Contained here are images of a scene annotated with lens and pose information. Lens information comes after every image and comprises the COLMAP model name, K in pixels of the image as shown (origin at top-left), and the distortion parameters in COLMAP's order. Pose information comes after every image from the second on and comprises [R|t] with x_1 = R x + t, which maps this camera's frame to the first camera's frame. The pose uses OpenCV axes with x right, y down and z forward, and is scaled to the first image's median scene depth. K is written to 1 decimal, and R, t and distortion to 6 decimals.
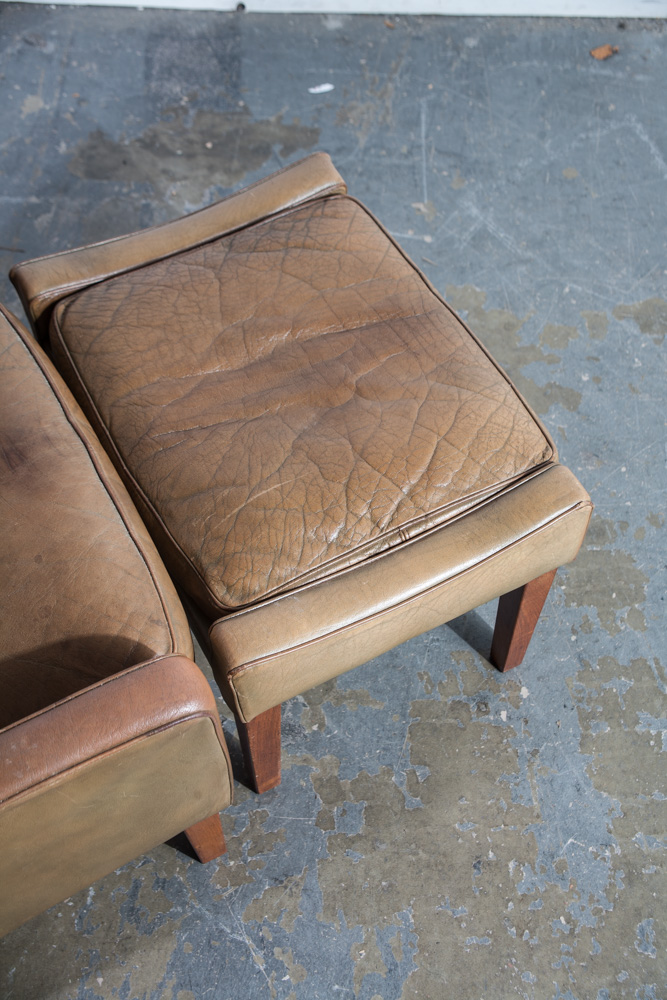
lens RADIAL K [[1256.9, 0, 333.5], [0, 1256.9, 500.0], [0, 0, 1]] dist [0.036899, 0.074231]
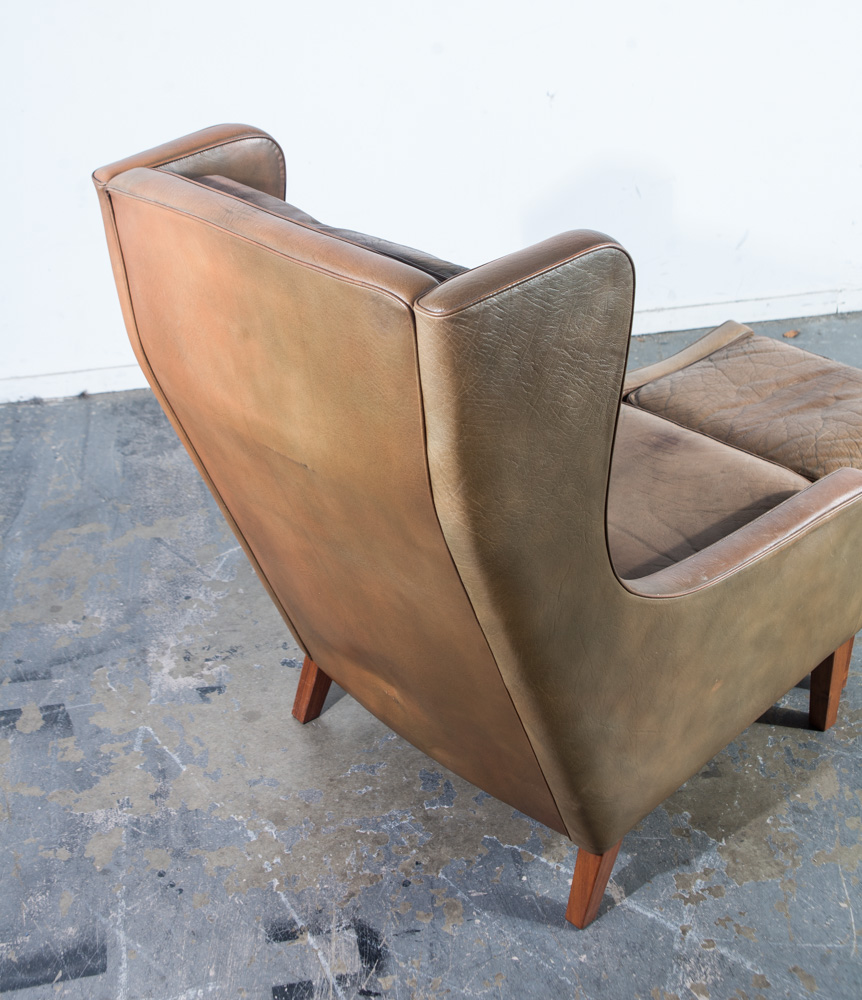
lens RADIAL K [[1443.0, 0, 432.4], [0, 1443.0, 421.8], [0, 0, 1]] dist [-0.024724, 0.095327]
pose [[0.973882, -0.131386, 0.185180, -0.794216], [0.205866, 0.854975, -0.476064, 0.680917], [-0.095776, 0.501752, 0.859693, -0.513689]]
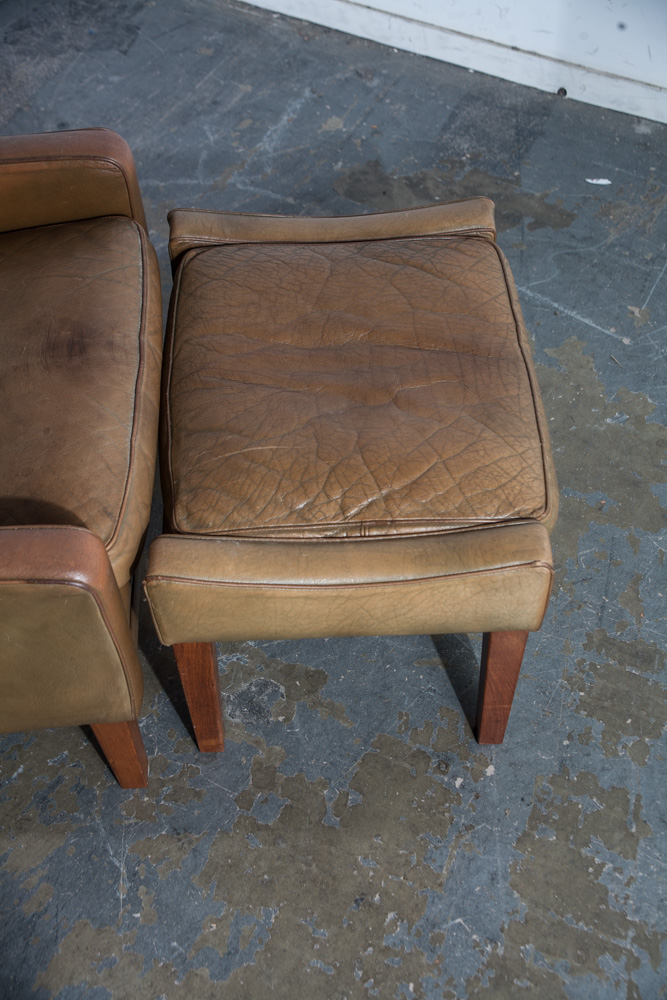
lens RADIAL K [[1326.2, 0, 333.5], [0, 1326.2, 500.0], [0, 0, 1]] dist [0.058687, 0.063046]
pose [[0.896607, 0.333716, -0.291083, 0.300622], [-0.362526, 0.930647, -0.049716, 0.059614], [0.254304, 0.150100, 0.955405, -0.042444]]
